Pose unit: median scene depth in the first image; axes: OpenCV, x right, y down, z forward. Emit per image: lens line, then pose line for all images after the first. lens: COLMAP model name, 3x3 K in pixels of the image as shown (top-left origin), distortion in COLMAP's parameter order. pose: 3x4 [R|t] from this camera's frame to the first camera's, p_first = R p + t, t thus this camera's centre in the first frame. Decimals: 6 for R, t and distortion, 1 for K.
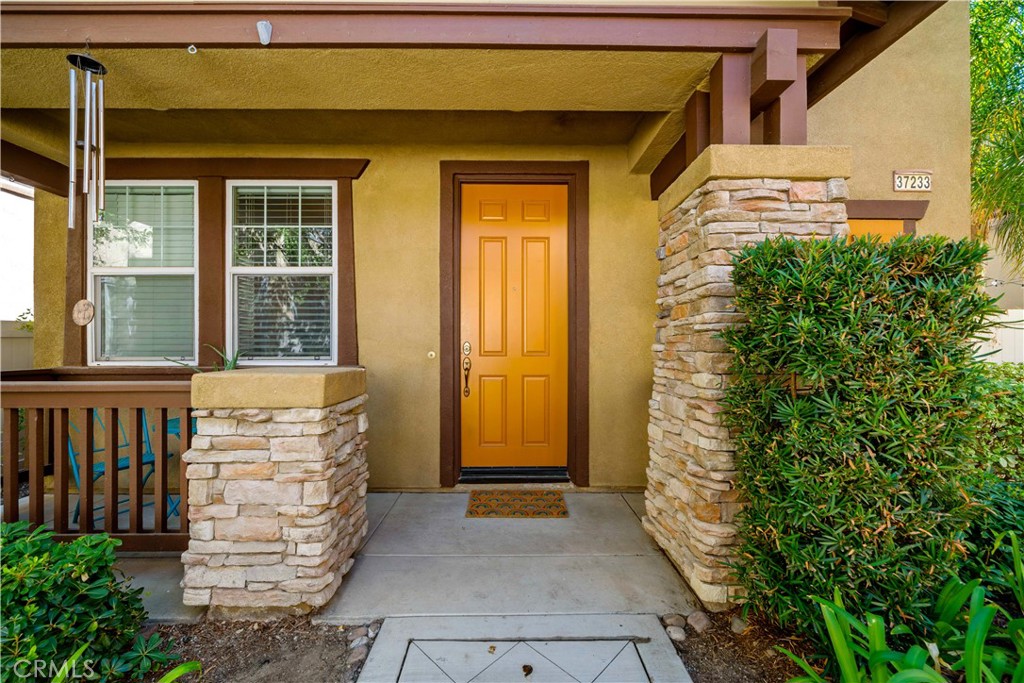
lens RADIAL K [[408.3, 0, 505.1], [0, 408.3, 337.5], [0, 0, 1]] dist [-0.001038, -0.000242]
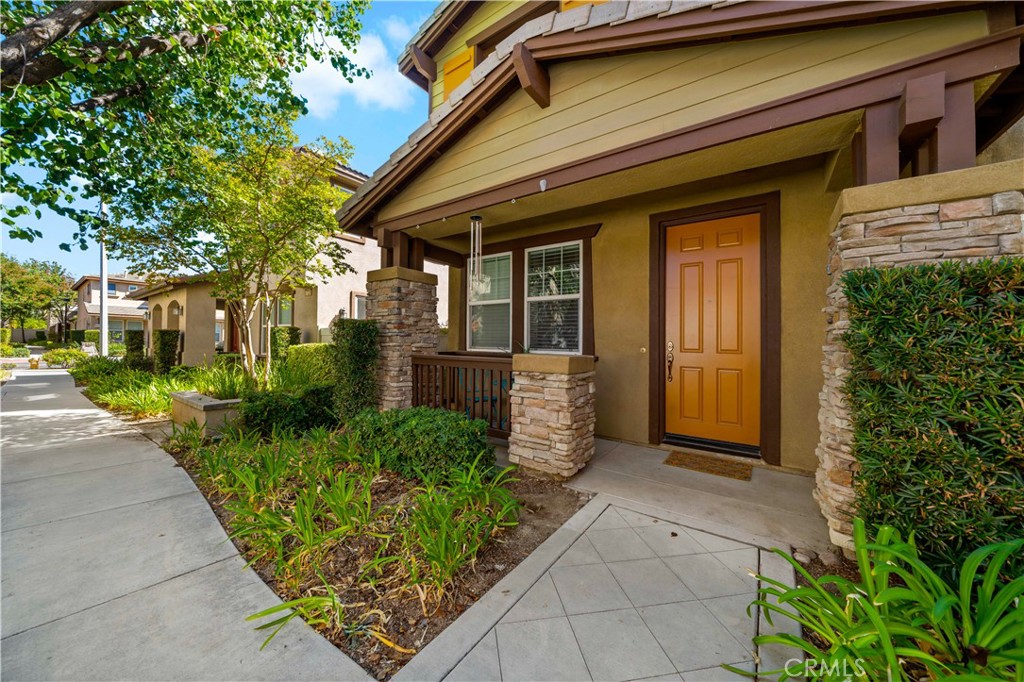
lens RADIAL K [[347.0, 0, 515.2], [0, 347.0, 333.5], [0, 0, 1]] dist [-0.001150, -0.000088]
pose [[0.816356, 0.000415, -0.577549, 0.278471], [-0.006977, 0.999934, -0.009143, -0.003626], [0.577507, 0.011493, 0.816305, -0.455366]]
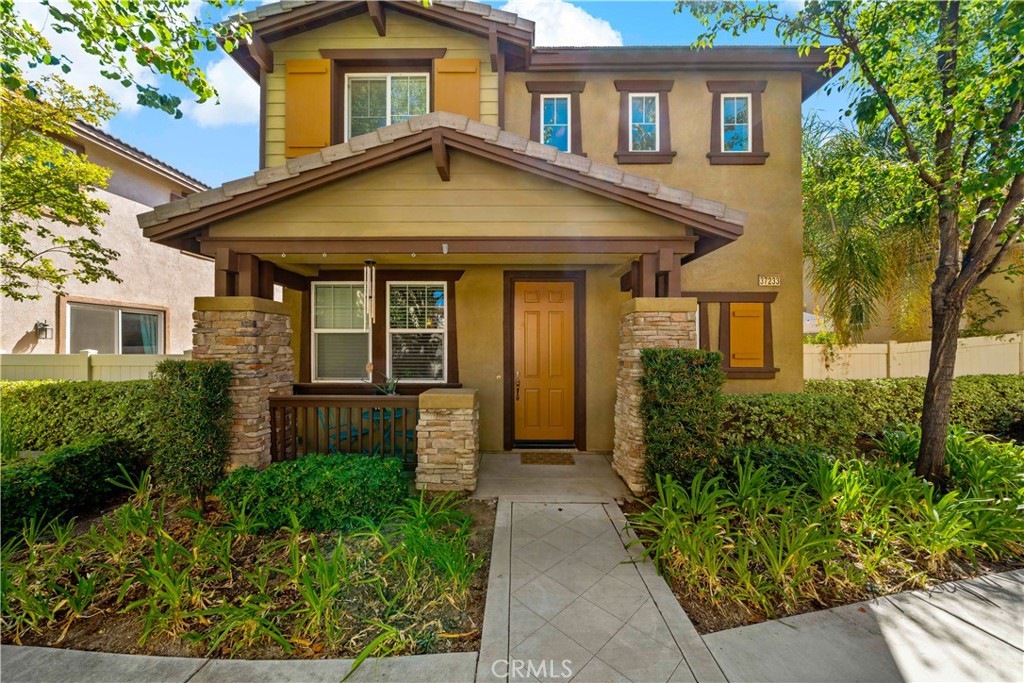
lens RADIAL K [[361.3, 0, 507.3], [0, 361.3, 338.9], [0, 0, 1]] dist [-0.000765, -0.000089]
pose [[0.999670, 0.000558, -0.025664, -0.179419], [-0.000578, 1.000000, -0.000757, -0.224153], [0.025664, 0.000771, 0.999670, -1.060094]]
